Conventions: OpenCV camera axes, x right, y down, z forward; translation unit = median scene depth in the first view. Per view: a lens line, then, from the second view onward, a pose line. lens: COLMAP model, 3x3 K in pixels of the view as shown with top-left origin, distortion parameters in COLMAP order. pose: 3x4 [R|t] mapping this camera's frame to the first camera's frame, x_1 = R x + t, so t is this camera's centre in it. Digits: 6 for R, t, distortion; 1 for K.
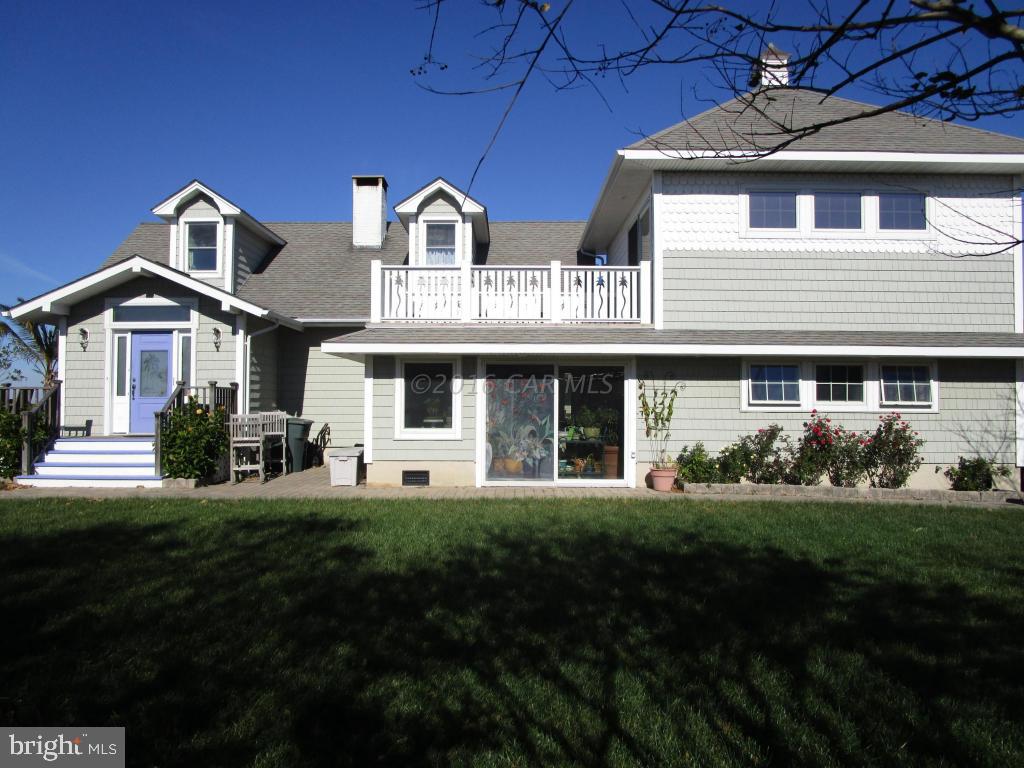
lens RADIAL K [[726.9, 0, 508.1], [0, 726.9, 382.3], [0, 0, 1]] dist [-0.032740, 0.017508]
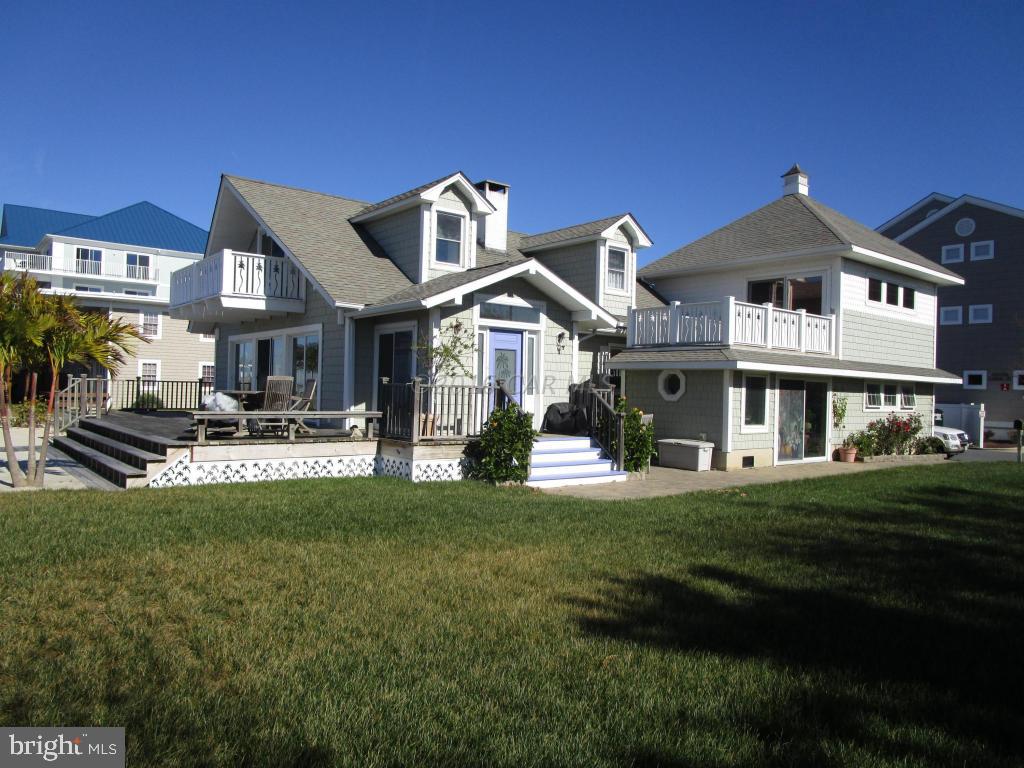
lens RADIAL K [[726.9, 0, 511.5], [0, 726.9, 374.7], [0, 0, 1]] dist [-0.032740, 0.017508]
pose [[0.777157, 0.031574, 0.628514, -1.312077], [-0.045444, 0.998949, 0.006008, -0.017415], [-0.627664, -0.033231, 0.777775, 0.236345]]
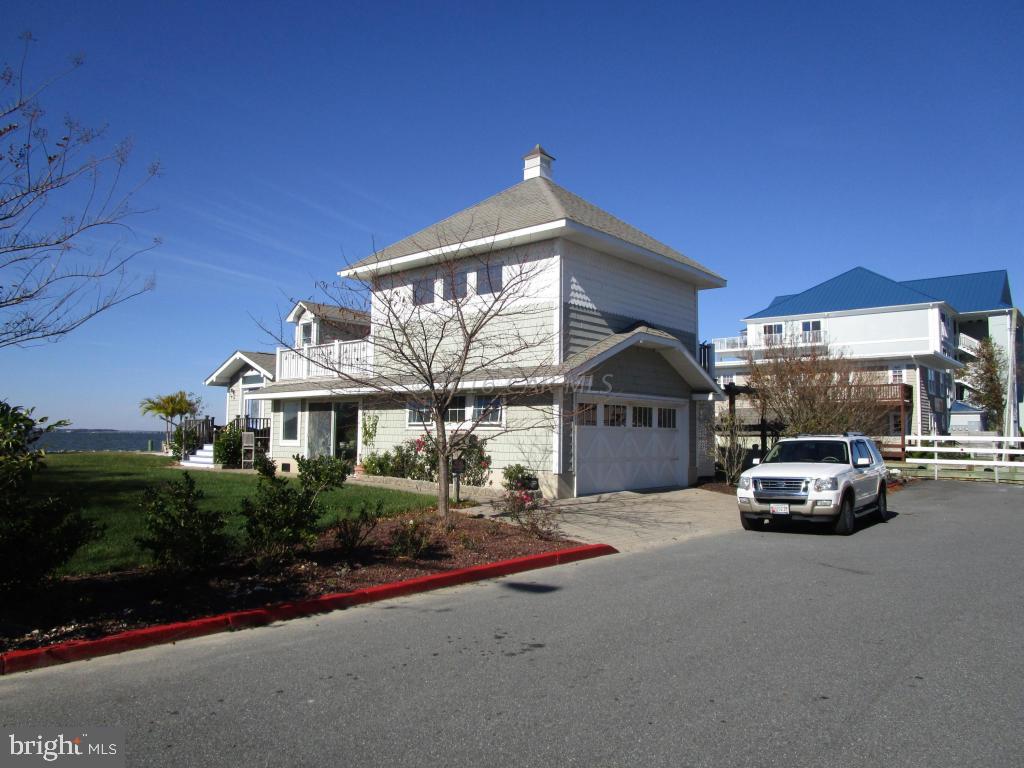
lens RADIAL K [[726.9, 0, 512.2], [0, 726.9, 377.8], [0, 0, 1]] dist [-0.032740, 0.017508]
pose [[0.756612, -0.049443, -0.651992, 1.463869], [0.016186, 0.998248, -0.056917, 0.022238], [0.653664, 0.032511, 0.756086, 0.008943]]
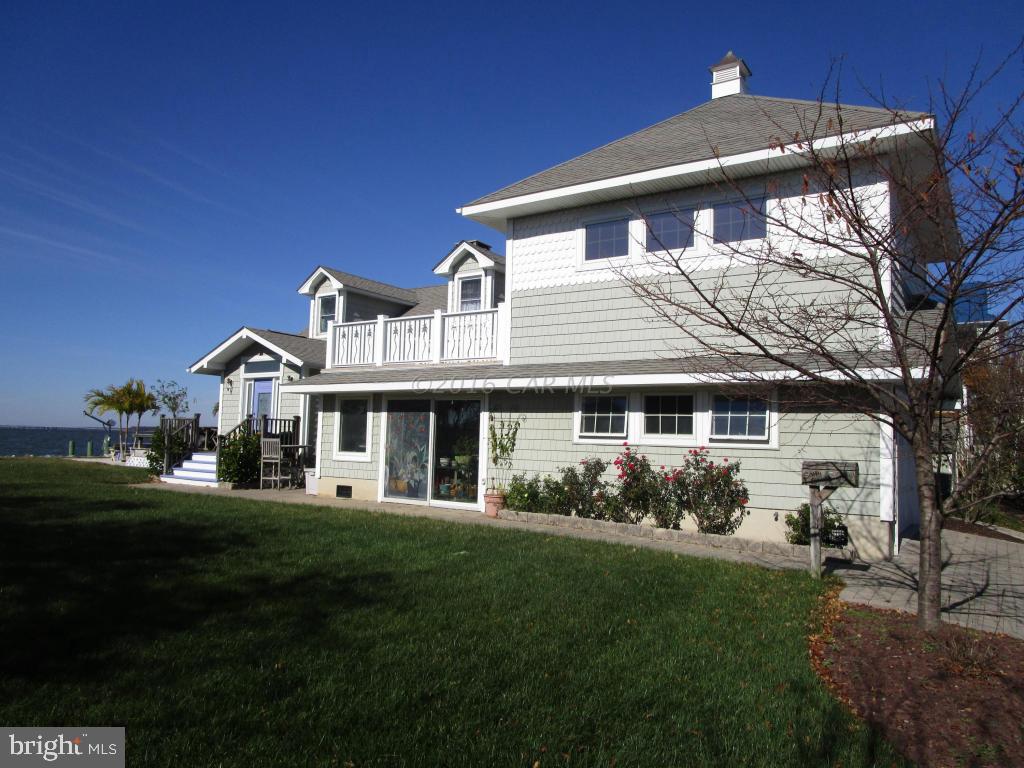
lens RADIAL K [[726.9, 0, 511.4], [0, 726.9, 375.3], [0, 0, 1]] dist [-0.032740, 0.017508]
pose [[0.830810, -0.031585, -0.555659, 0.809116], [-0.004266, 0.997998, -0.063107, 0.010115], [0.556539, 0.054800, 0.829012, 0.114804]]
